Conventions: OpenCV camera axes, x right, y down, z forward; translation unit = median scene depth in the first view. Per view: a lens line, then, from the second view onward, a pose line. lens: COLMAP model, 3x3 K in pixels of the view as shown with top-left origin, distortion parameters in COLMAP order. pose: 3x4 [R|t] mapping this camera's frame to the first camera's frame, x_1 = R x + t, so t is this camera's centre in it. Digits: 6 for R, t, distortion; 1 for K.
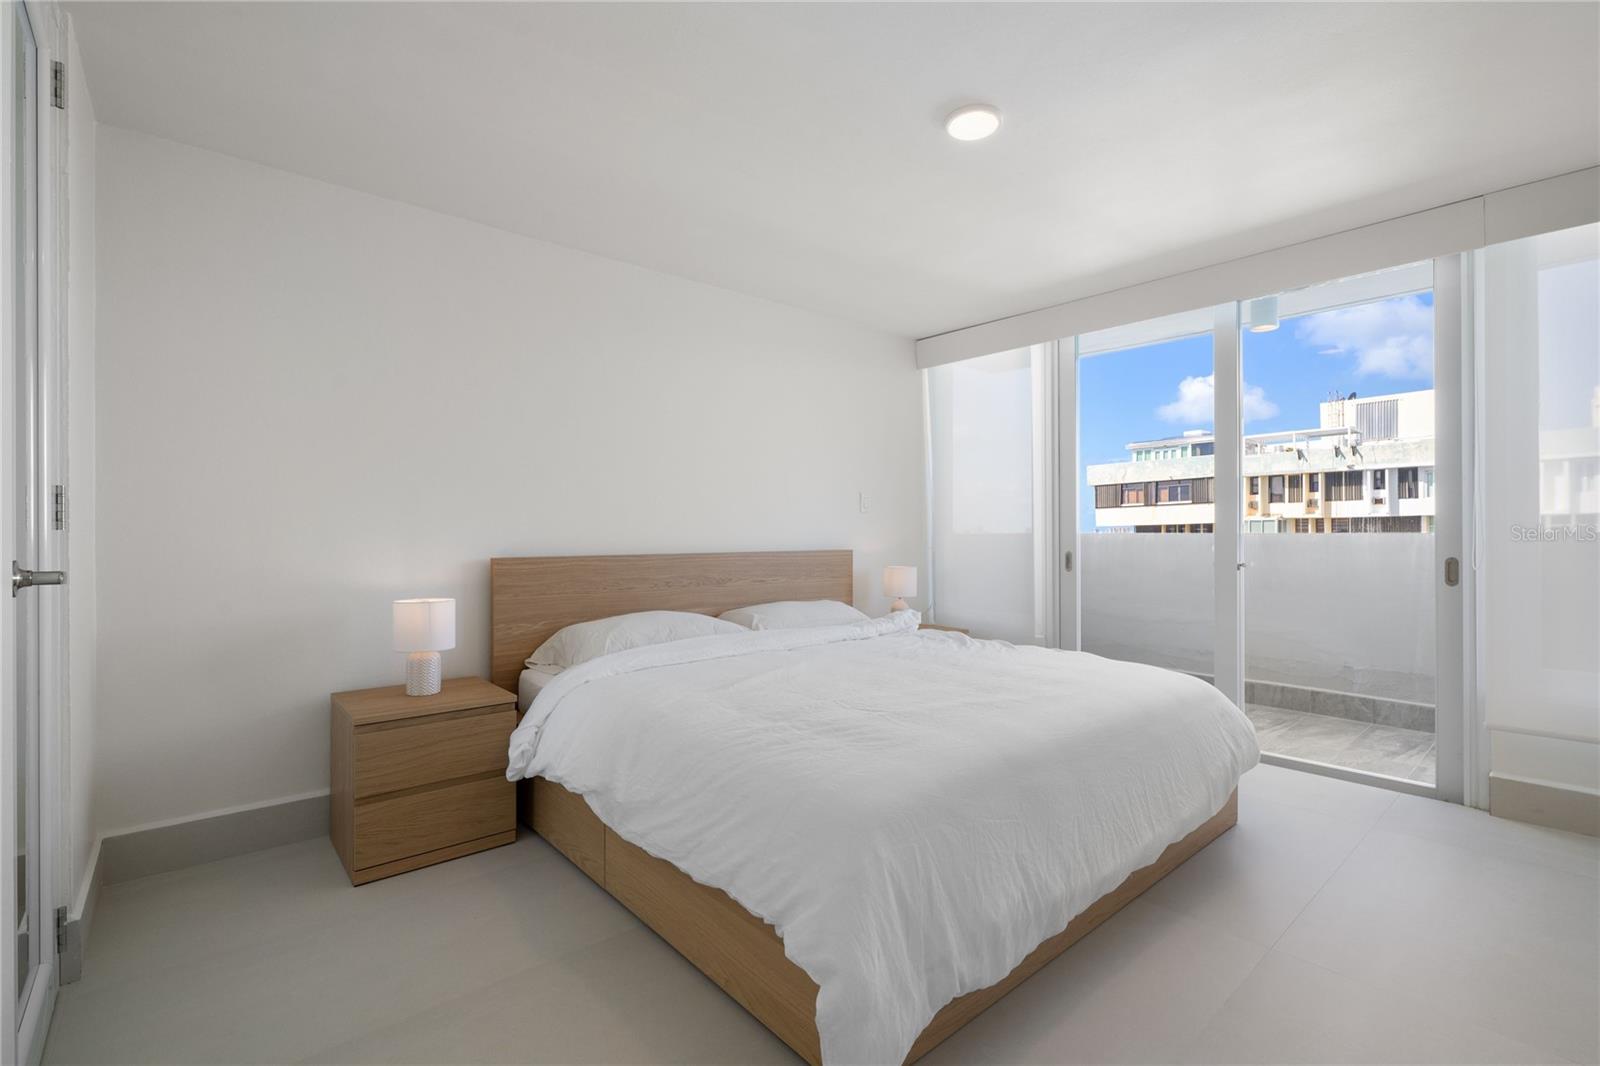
lens RADIAL K [[704.2, 0, 797.8], [0, 704.2, 539.6], [0, 0, 1]] dist [0.003179, 0.000533]
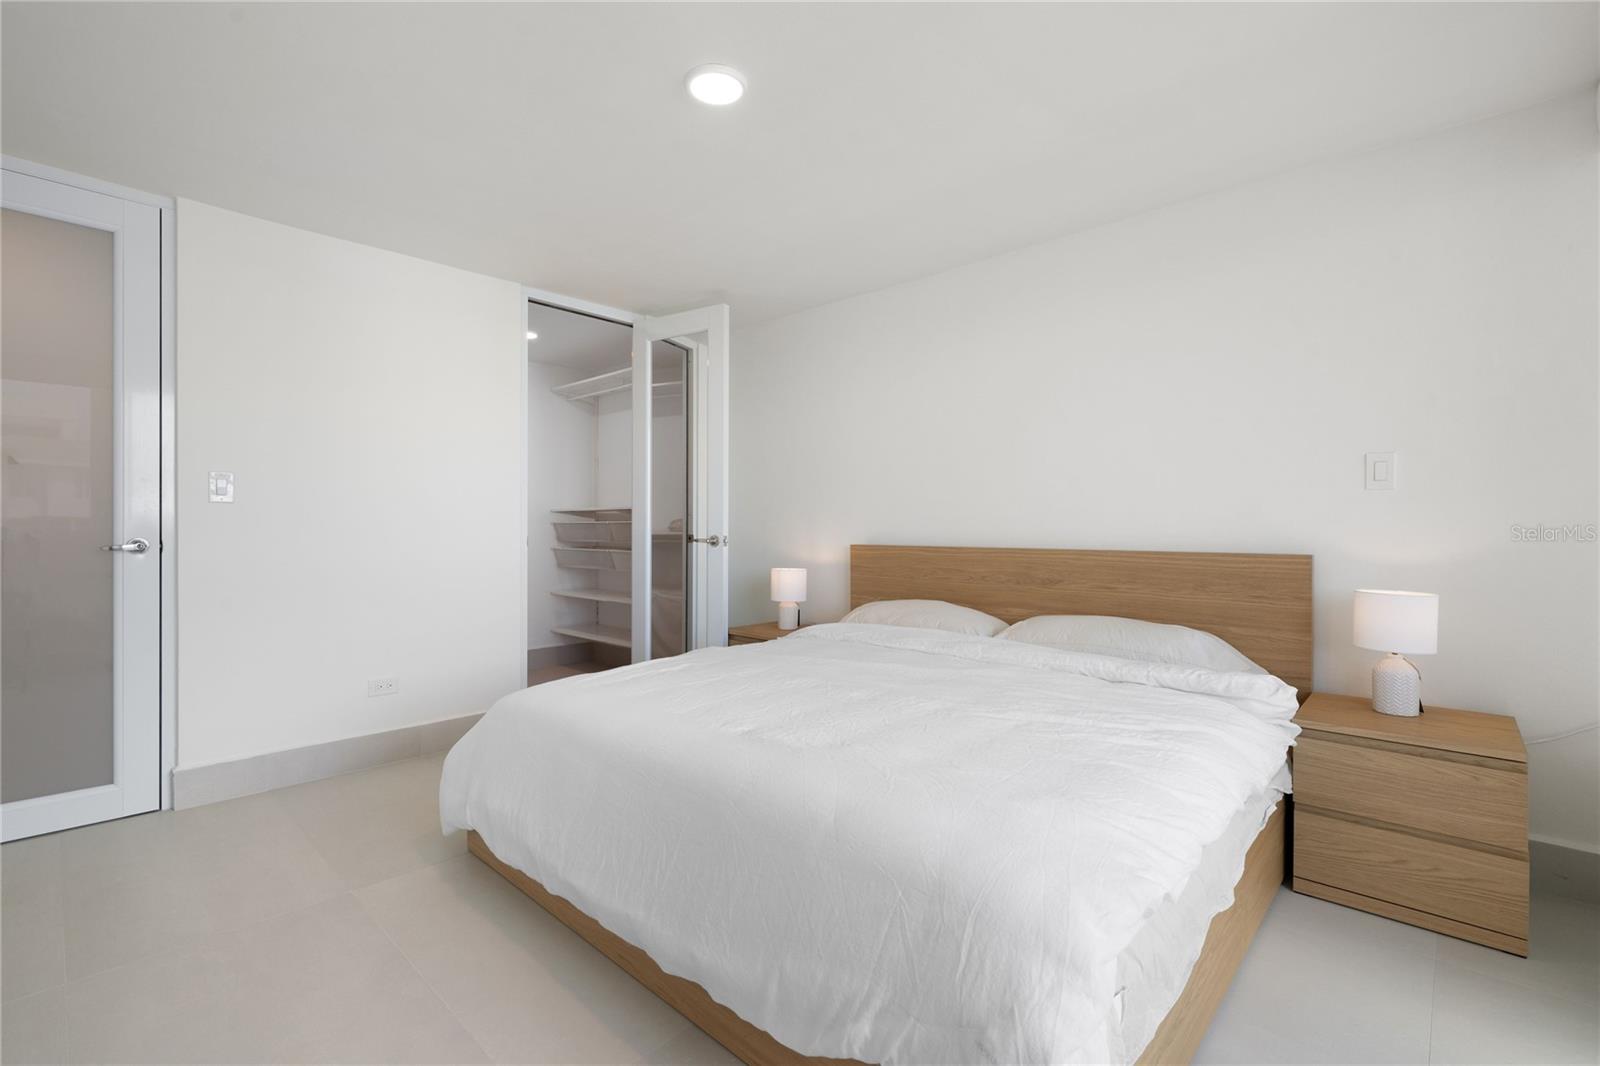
lens RADIAL K [[704.2, 0, 806.2], [0, 704.2, 529.1], [0, 0, 1]] dist [0.003179, 0.000533]
pose [[0.094010, 0.004729, -0.995560, 0.720529], [-0.008223, 0.999958, 0.003974, -0.006675], [0.995537, 0.007813, 0.094045, 0.625142]]
